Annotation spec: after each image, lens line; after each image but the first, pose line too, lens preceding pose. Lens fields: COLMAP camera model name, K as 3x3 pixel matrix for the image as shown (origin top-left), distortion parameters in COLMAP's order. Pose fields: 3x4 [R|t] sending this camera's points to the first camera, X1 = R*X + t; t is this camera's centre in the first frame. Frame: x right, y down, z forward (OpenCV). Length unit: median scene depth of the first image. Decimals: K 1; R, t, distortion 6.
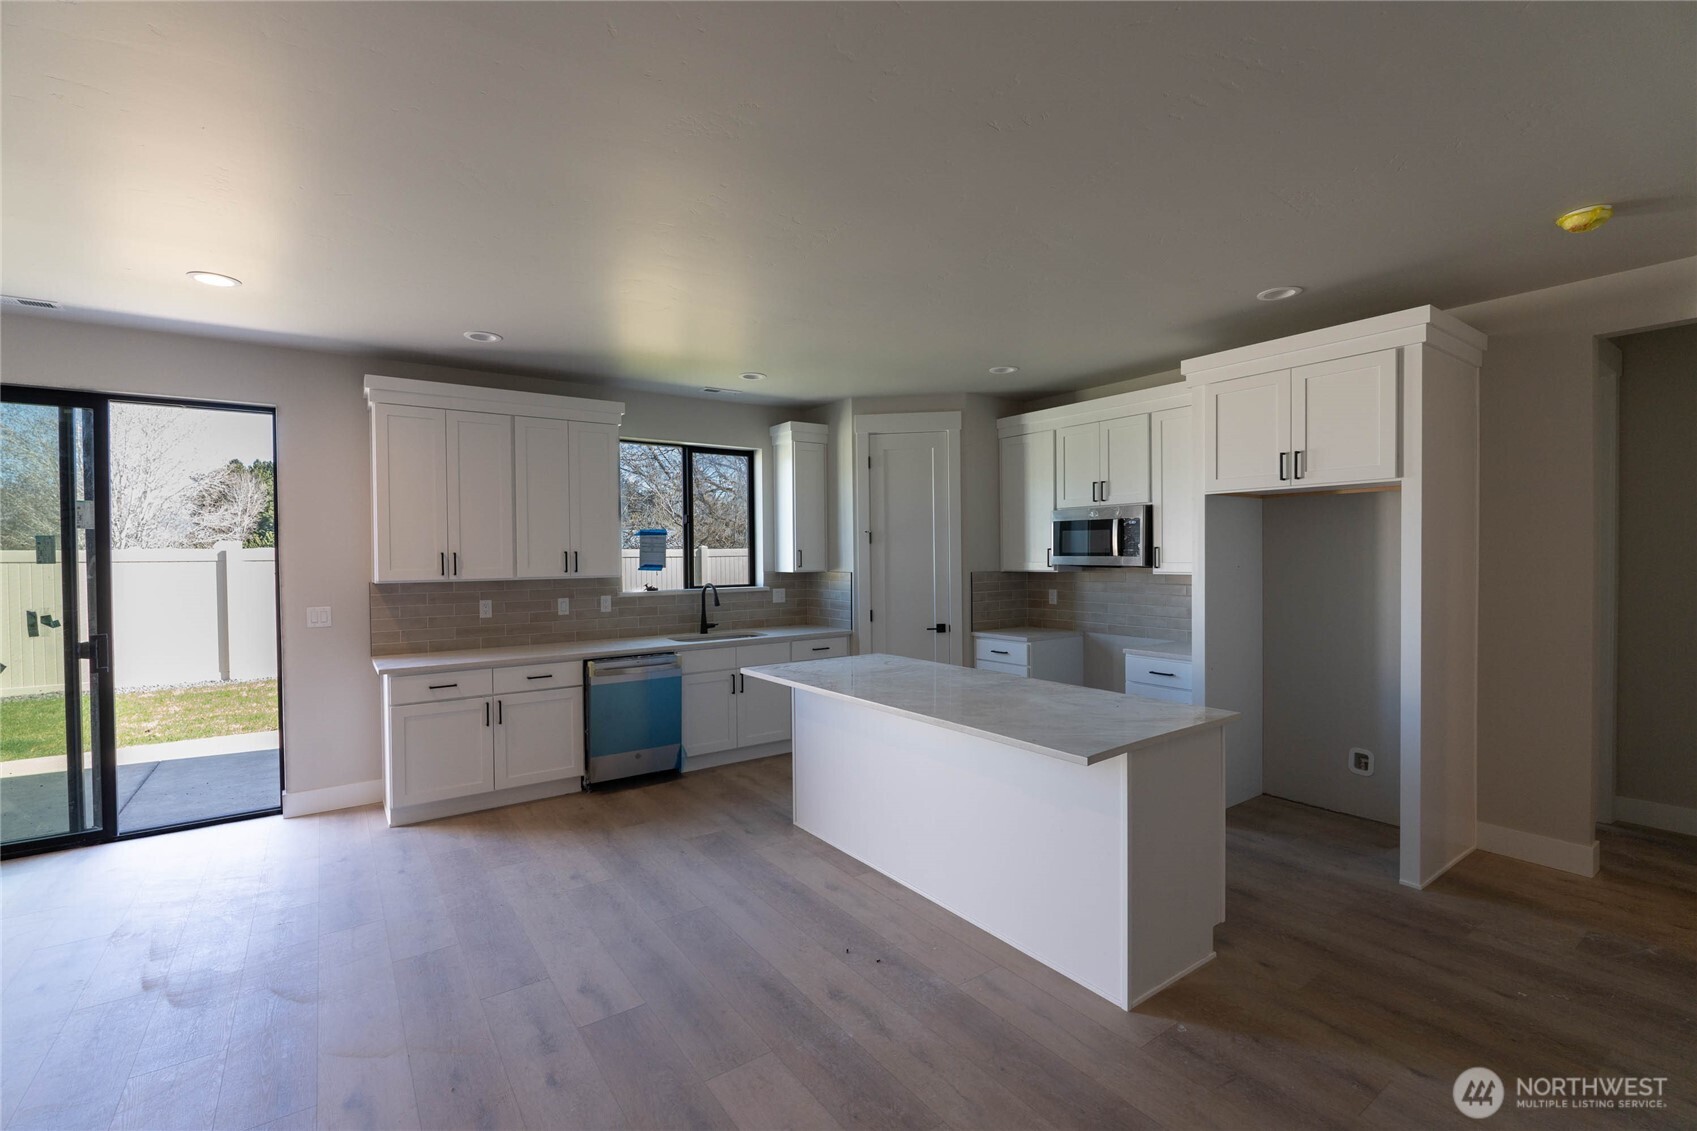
lens RADIAL K [[737.1, 0, 844.0], [0, 737.1, 565.2], [0, 0, 1]] dist [-0.007601, 0.000683]
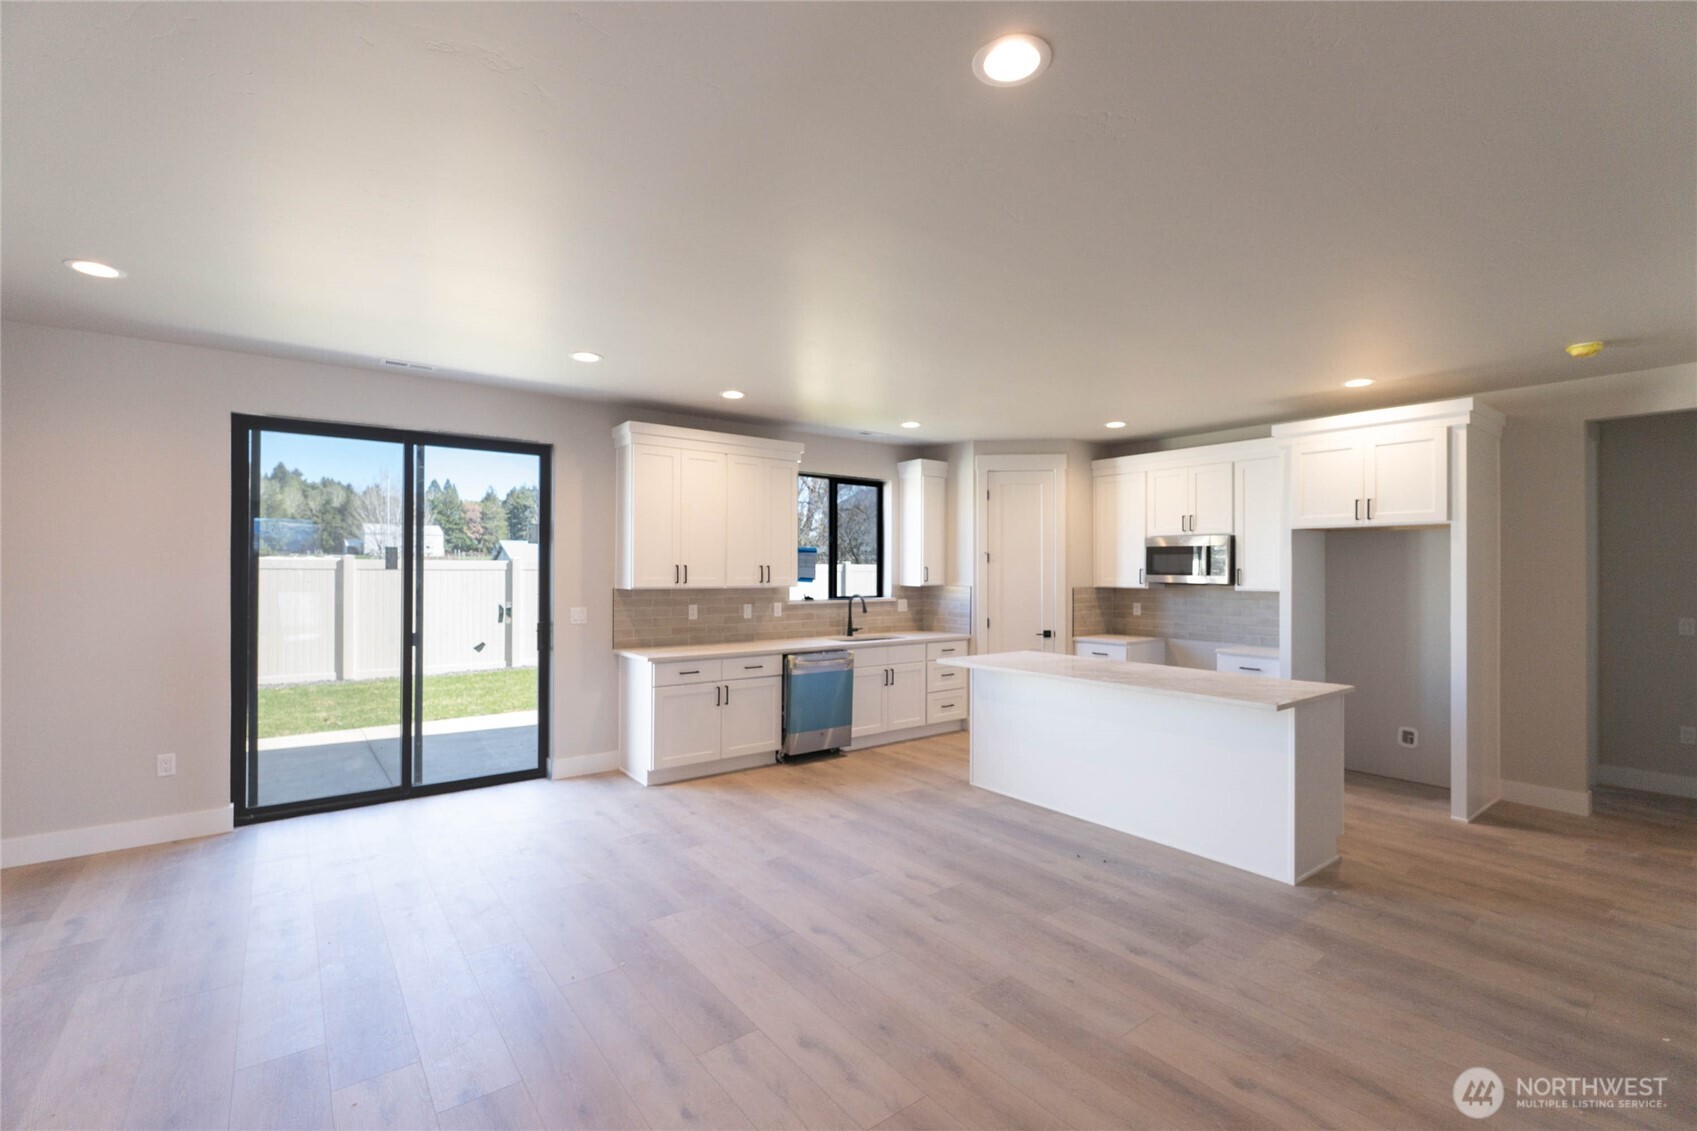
lens RADIAL K [[737.1, 0, 843.7], [0, 737.1, 564.9], [0, 0, 1]] dist [-0.007601, 0.000683]
pose [[0.999303, 0.014898, 0.034226, -0.338267], [-0.014060, 0.999598, -0.024620, 0.010255], [-0.034579, 0.024122, 0.999111, -0.264240]]
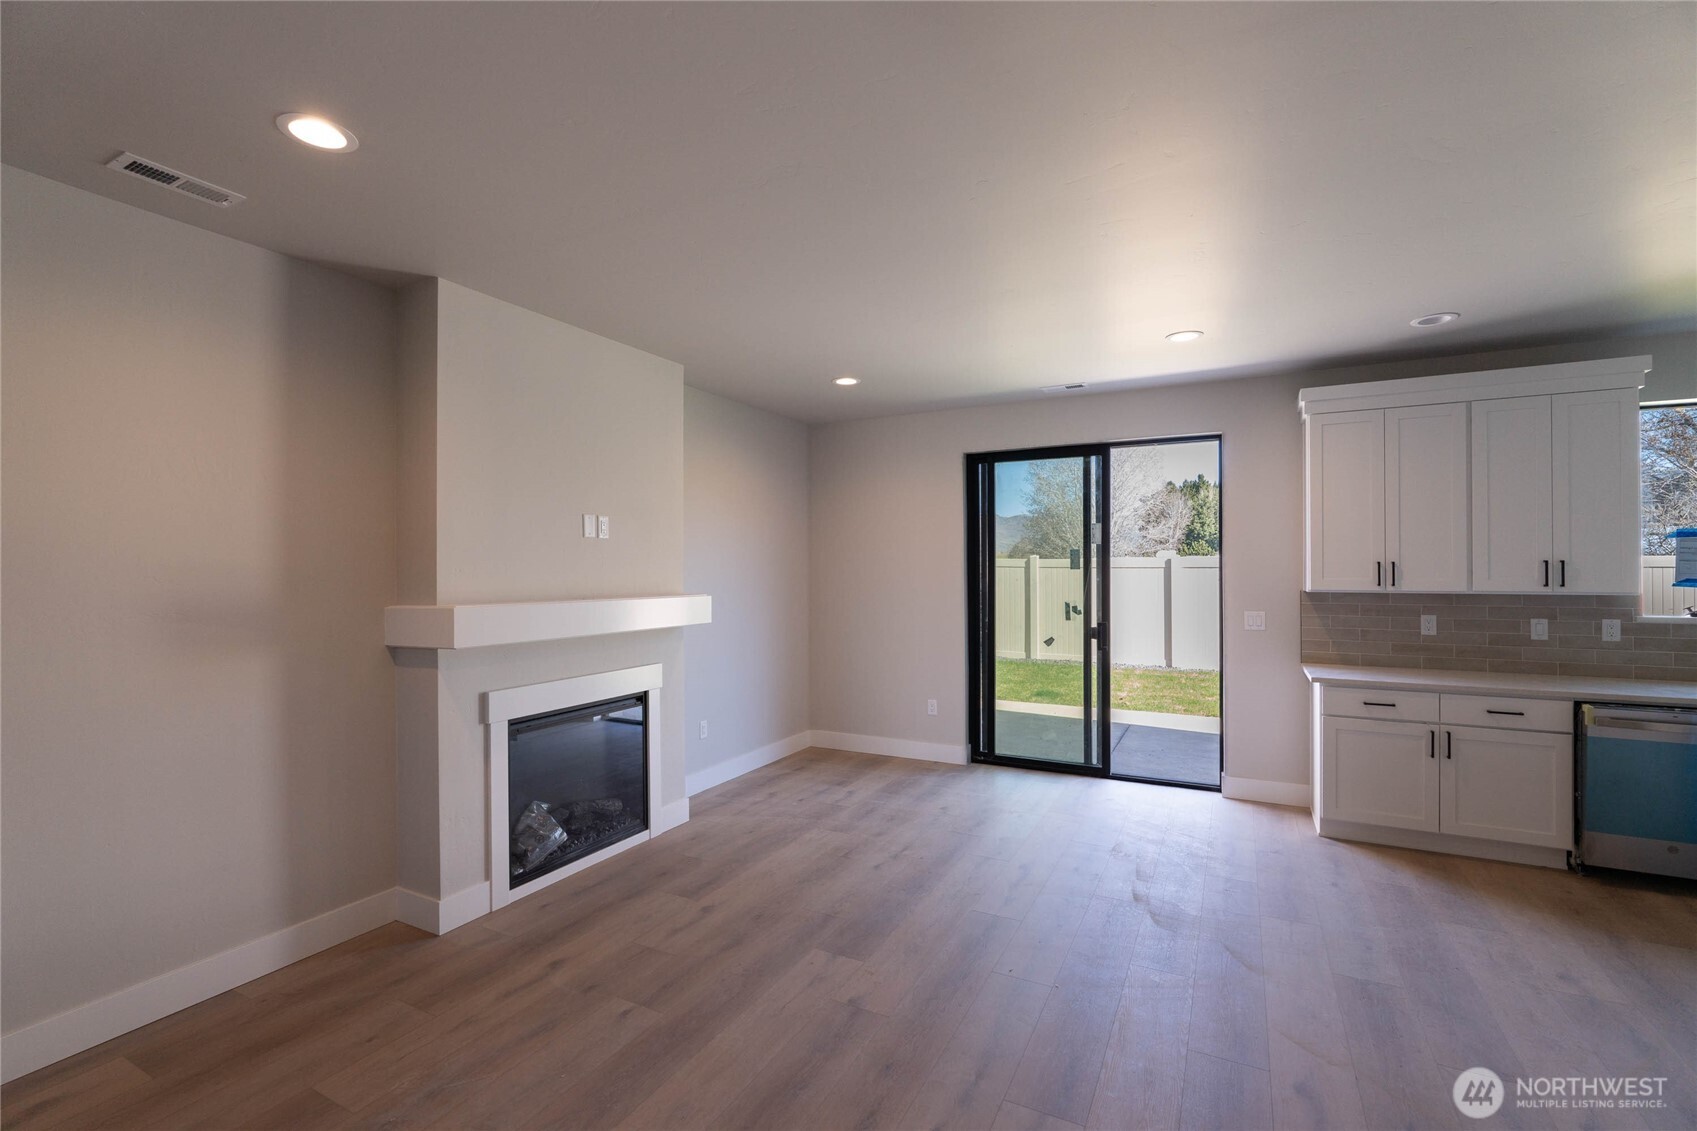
lens RADIAL K [[737.1, 0, 853.0], [0, 737.1, 565.6], [0, 0, 1]] dist [-0.007601, 0.000683]
pose [[0.455875, 0.006296, -0.890022, -0.018876], [-0.014690, 0.999892, -0.000451, -0.001895], [0.889923, 0.013280, 0.455918, -0.028073]]
